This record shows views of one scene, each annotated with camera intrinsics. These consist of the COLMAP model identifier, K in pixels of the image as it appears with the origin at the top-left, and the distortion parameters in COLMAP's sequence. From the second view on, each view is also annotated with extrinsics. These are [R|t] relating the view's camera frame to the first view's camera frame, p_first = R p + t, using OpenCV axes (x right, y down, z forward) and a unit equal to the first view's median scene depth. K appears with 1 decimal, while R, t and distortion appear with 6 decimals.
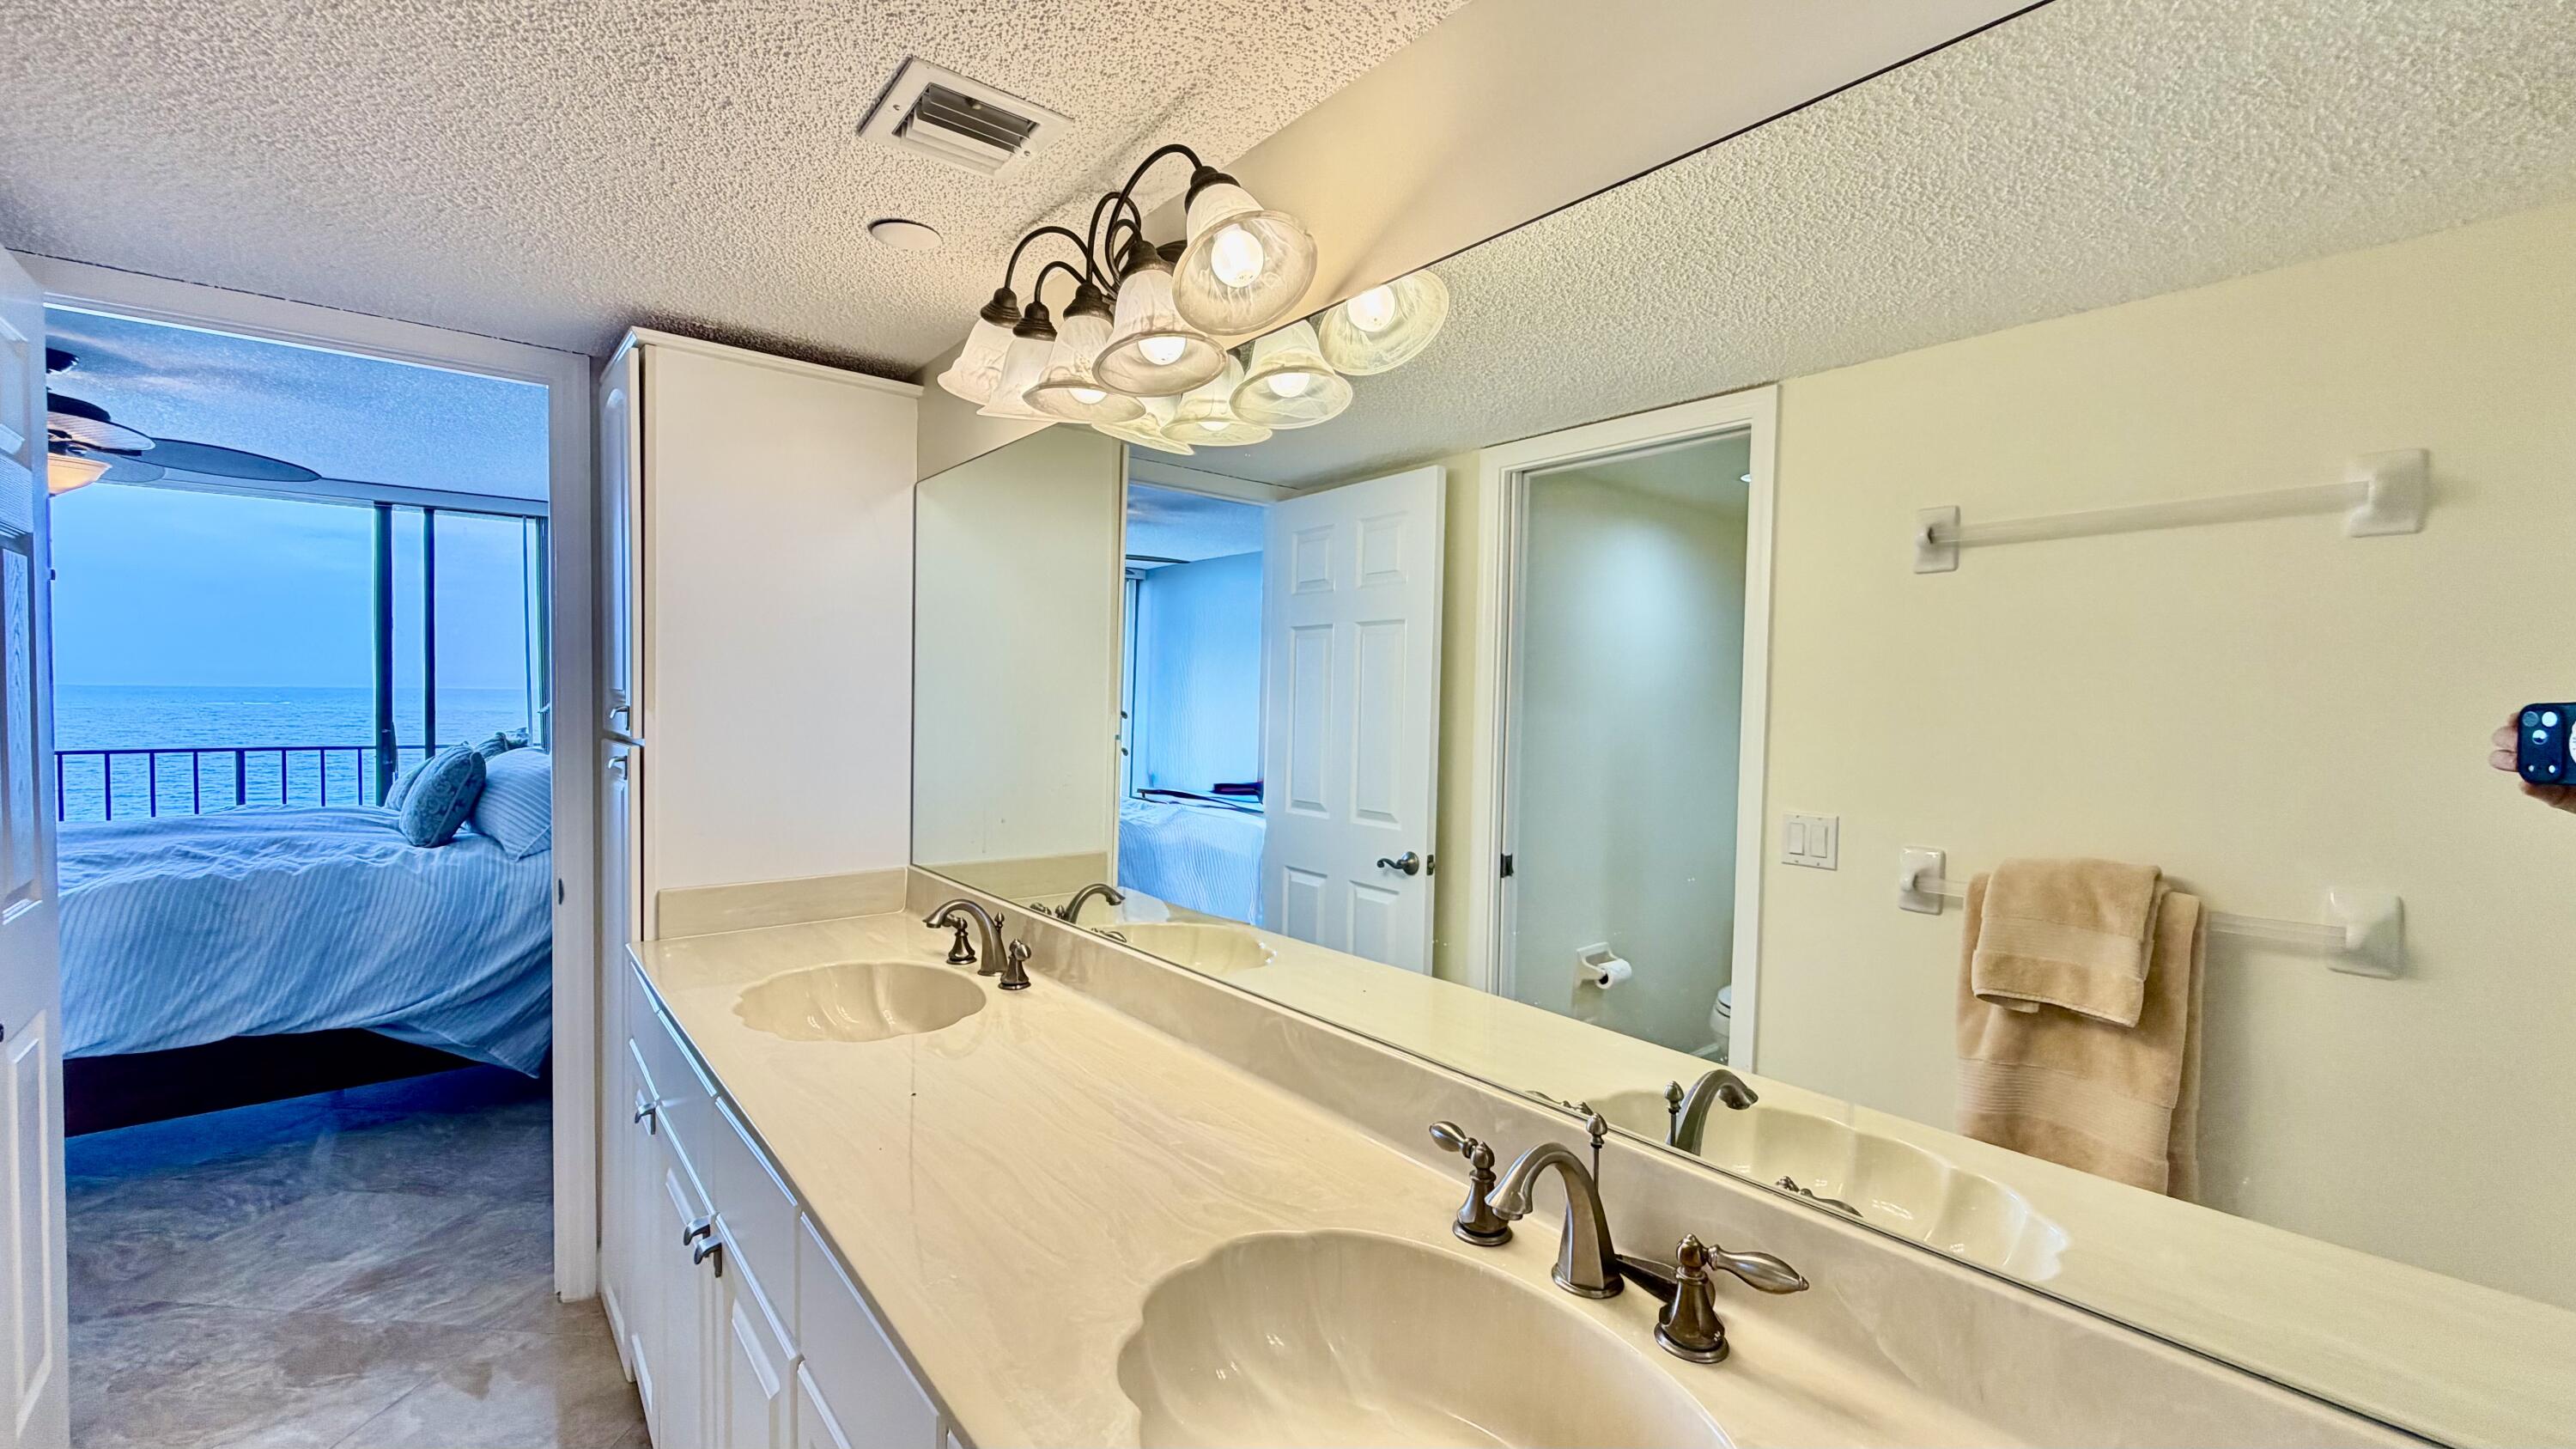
lens RADIAL K [[1089.5, 0, 1297.8], [0, 1089.5, 715.7], [0, 0, 1]] dist [0.001195, -0.003551]
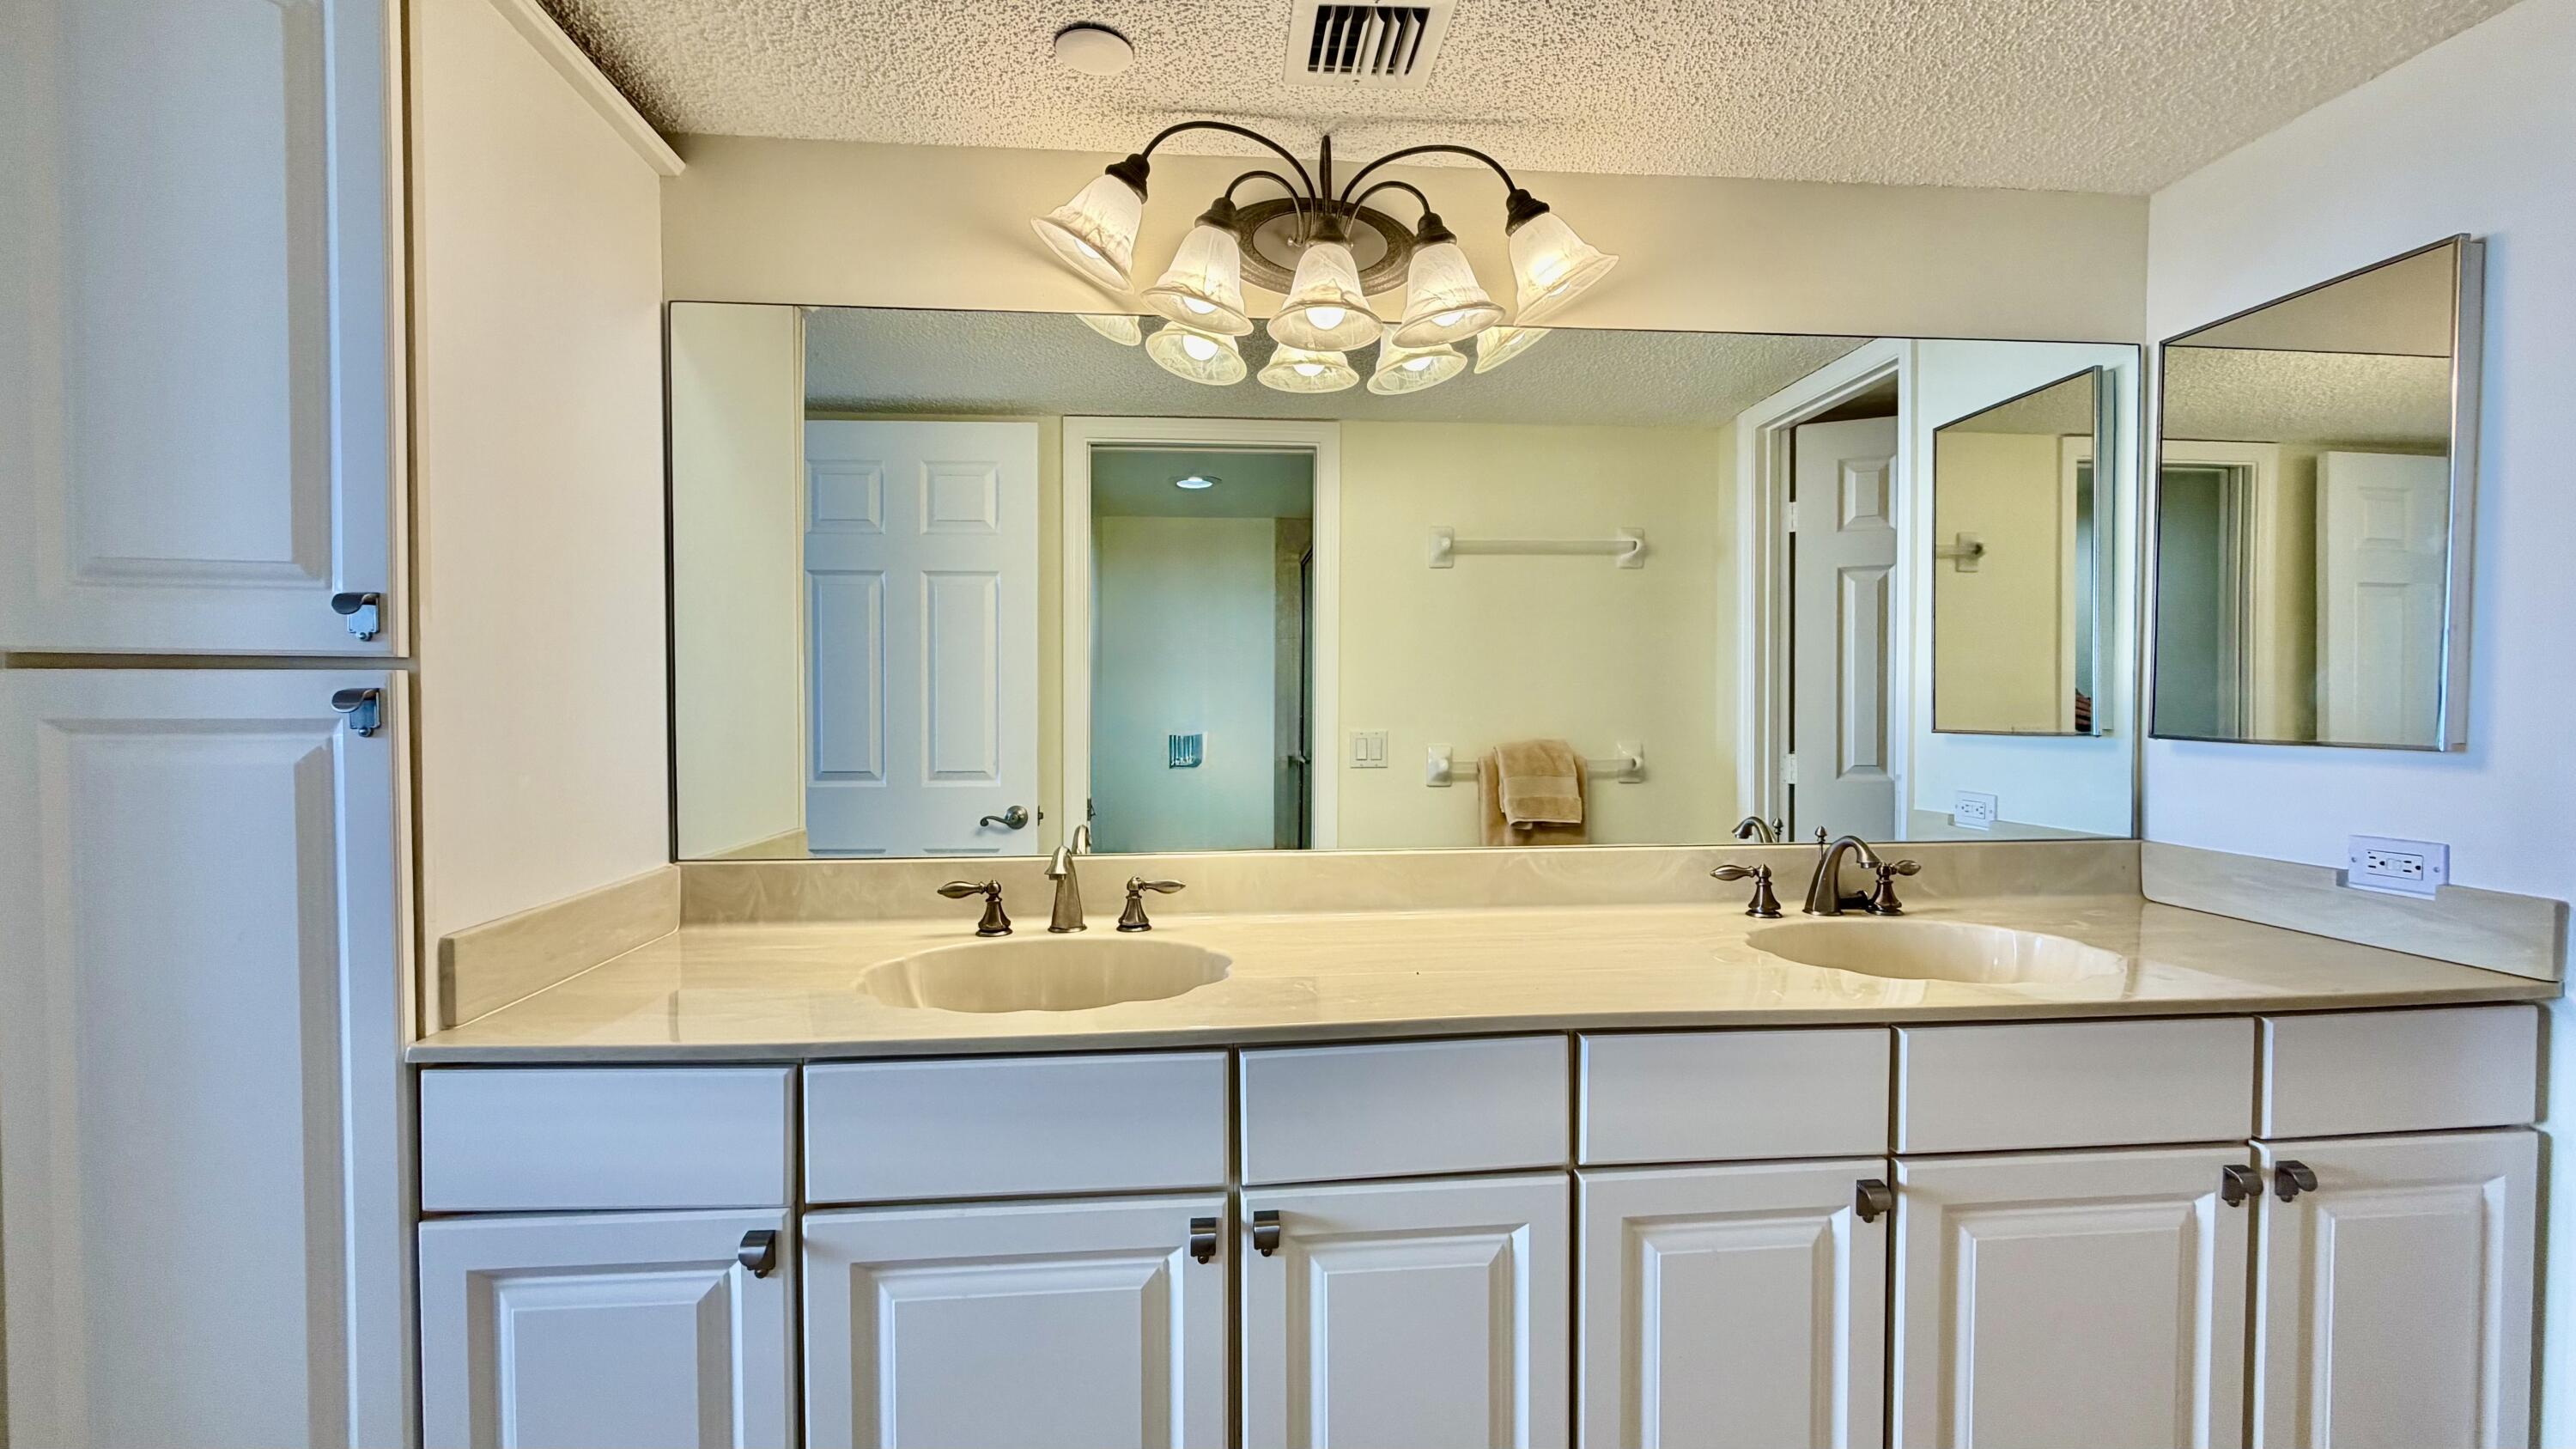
lens RADIAL K [[1089.5, 0, 1297.8], [0, 1089.5, 715.7], [0, 0, 1]] dist [0.001195, -0.003551]
pose [[0.553515, -0.028539, 0.832350, -0.879886], [0.028174, 0.999482, 0.015533, 0.049946], [-0.832362, 0.014853, 0.554033, 0.330199]]
